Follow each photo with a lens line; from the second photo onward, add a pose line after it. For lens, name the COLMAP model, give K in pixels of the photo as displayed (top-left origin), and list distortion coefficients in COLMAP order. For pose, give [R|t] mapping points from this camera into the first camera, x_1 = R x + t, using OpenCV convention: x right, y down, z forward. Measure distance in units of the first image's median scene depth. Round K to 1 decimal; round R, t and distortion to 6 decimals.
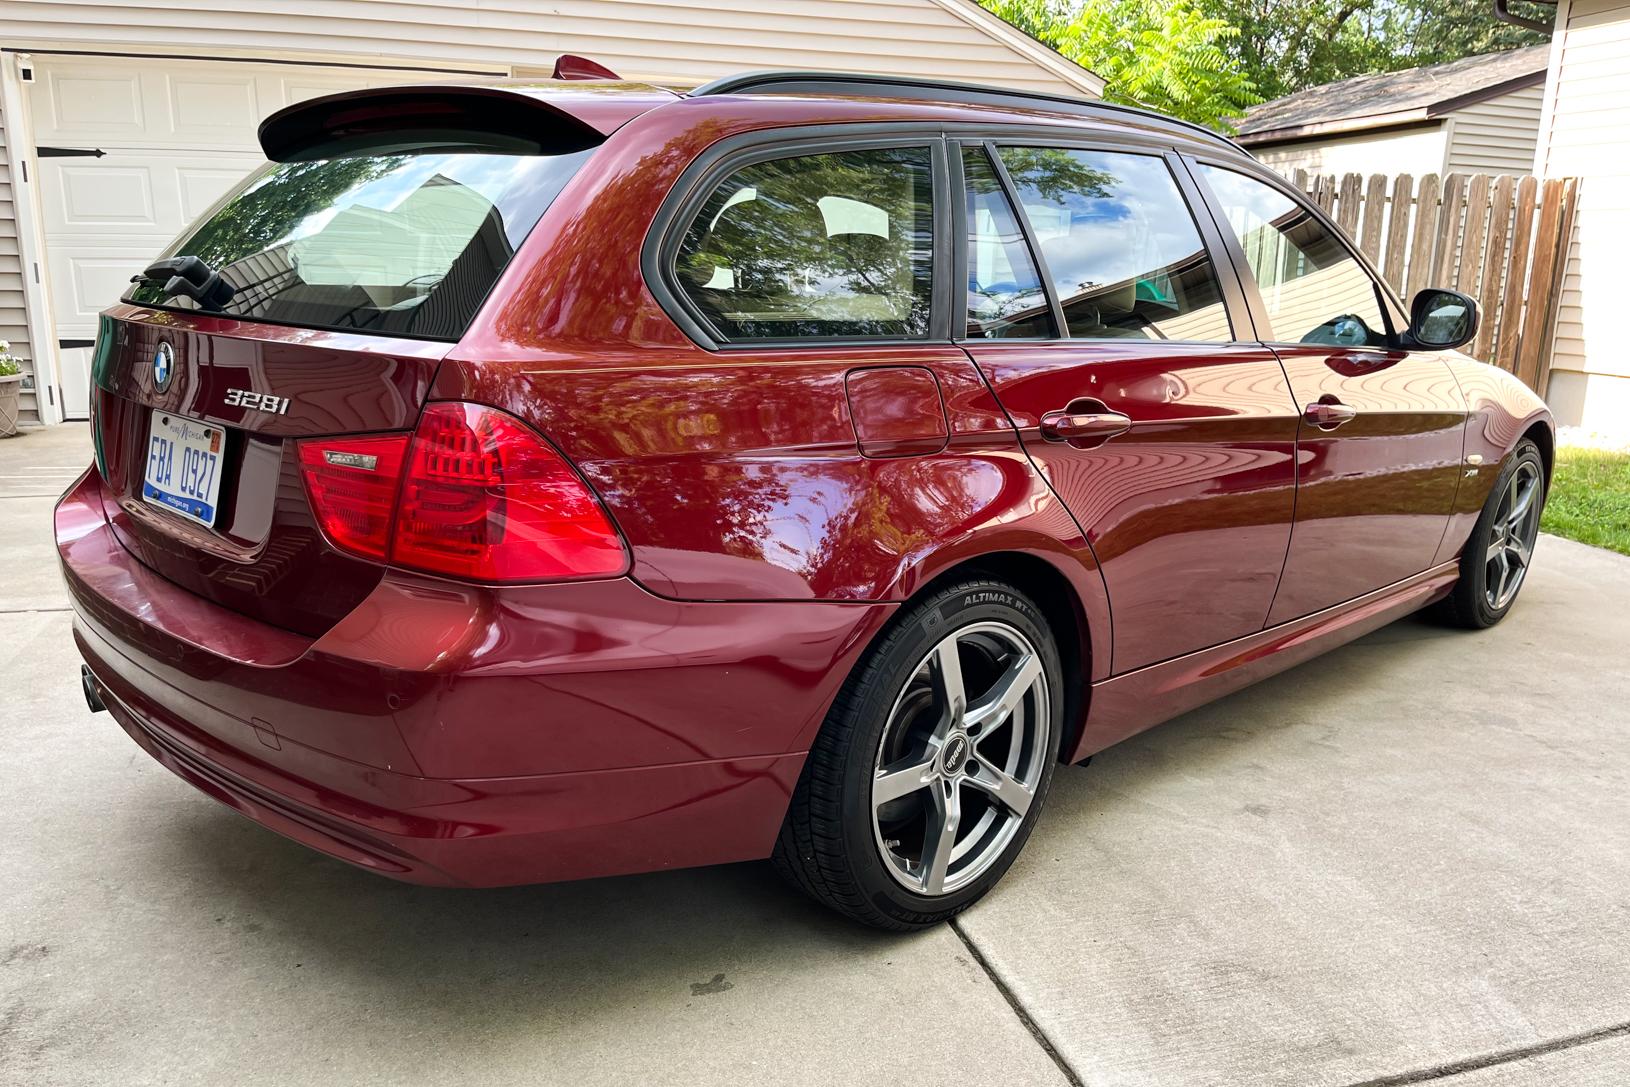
lens RADIAL K [[1286.1, 0, 788.3], [0, 1286.1, 580.9], [0, 0, 1]] dist [0.061374, -0.074044]
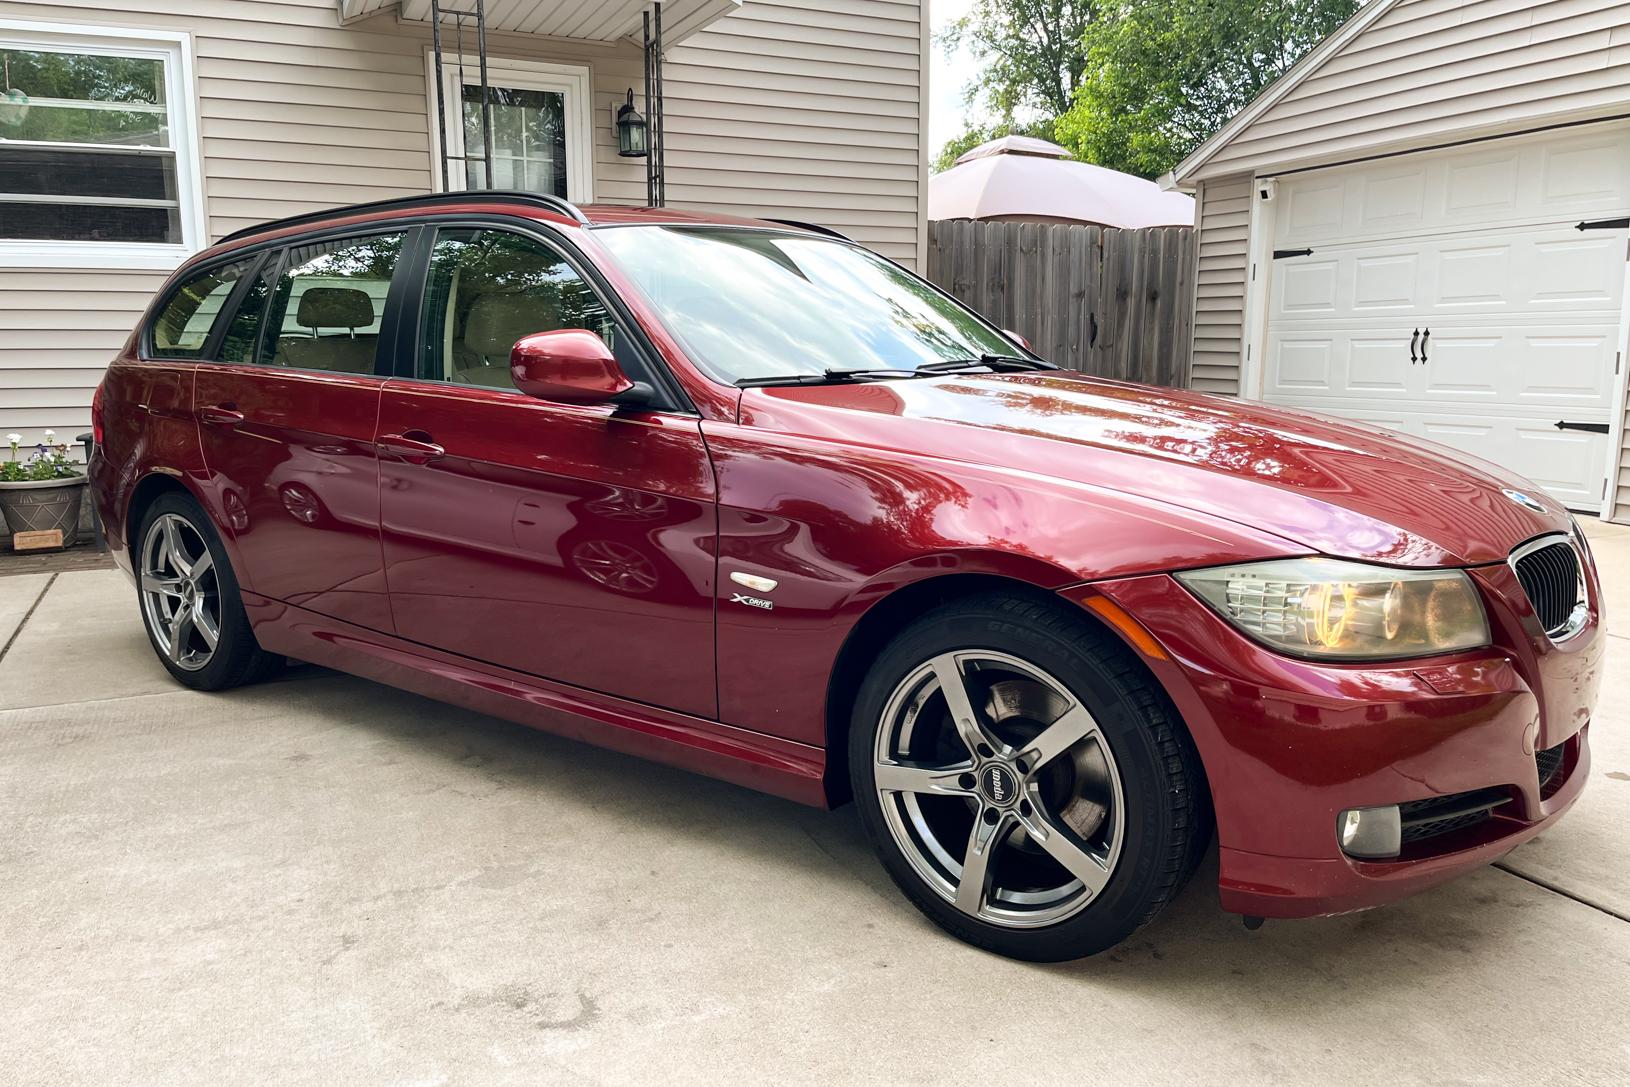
lens RADIAL K [[1255.4, 0, 815.0], [0, 1255.4, 543.5], [0, 0, 1]] dist [0.115085, -0.176755]
pose [[0.126874, 0.141127, -0.981828, 1.467743], [-0.243875, 0.963882, 0.107034, -0.237526], [0.961472, 0.225863, 0.156709, 1.177628]]
